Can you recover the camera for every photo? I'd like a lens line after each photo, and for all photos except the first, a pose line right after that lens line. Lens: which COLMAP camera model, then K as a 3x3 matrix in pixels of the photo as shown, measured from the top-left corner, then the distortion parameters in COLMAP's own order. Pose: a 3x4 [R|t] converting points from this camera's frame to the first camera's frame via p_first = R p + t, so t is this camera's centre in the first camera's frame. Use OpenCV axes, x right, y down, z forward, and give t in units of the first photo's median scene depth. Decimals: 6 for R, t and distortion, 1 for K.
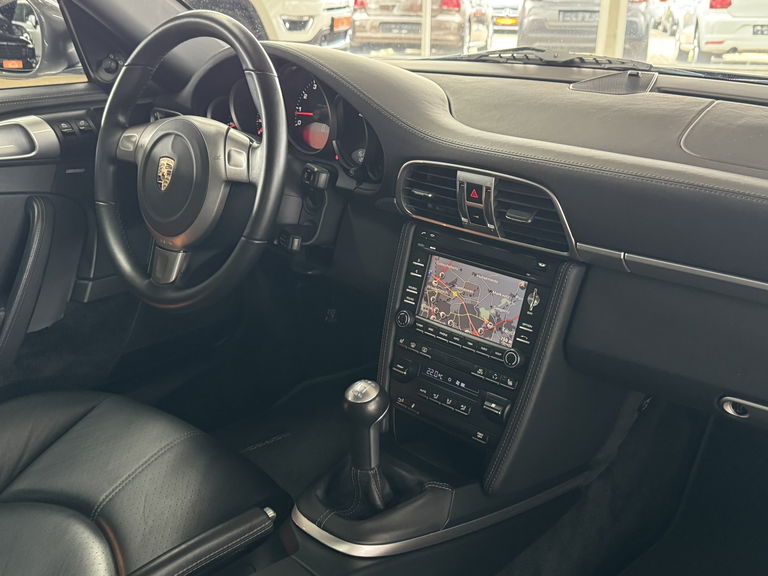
lens RADIAL K [[826.0, 0, 384.3], [0, 826.0, 287.7], [0, 0, 1]] dist [0.007967, 0.000000]
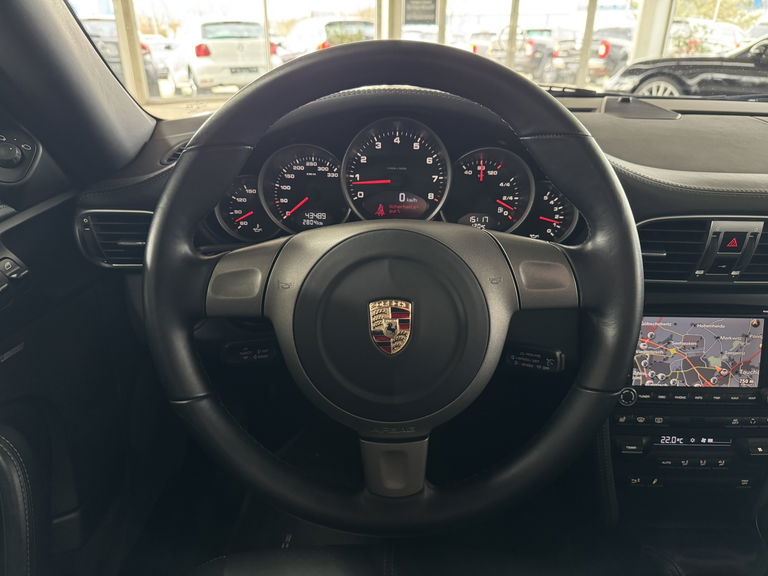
lens RADIAL K [[547.9, 0, 383.2], [0, 547.9, 287.6], [0, 0, 1]] dist [-0.008758, -0.010631]
pose [[0.761541, -0.281627, 0.583731, -0.500075], [0.239321, 0.959197, 0.150555, -0.231431], [-0.602313, 0.025045, 0.797867, 0.717756]]
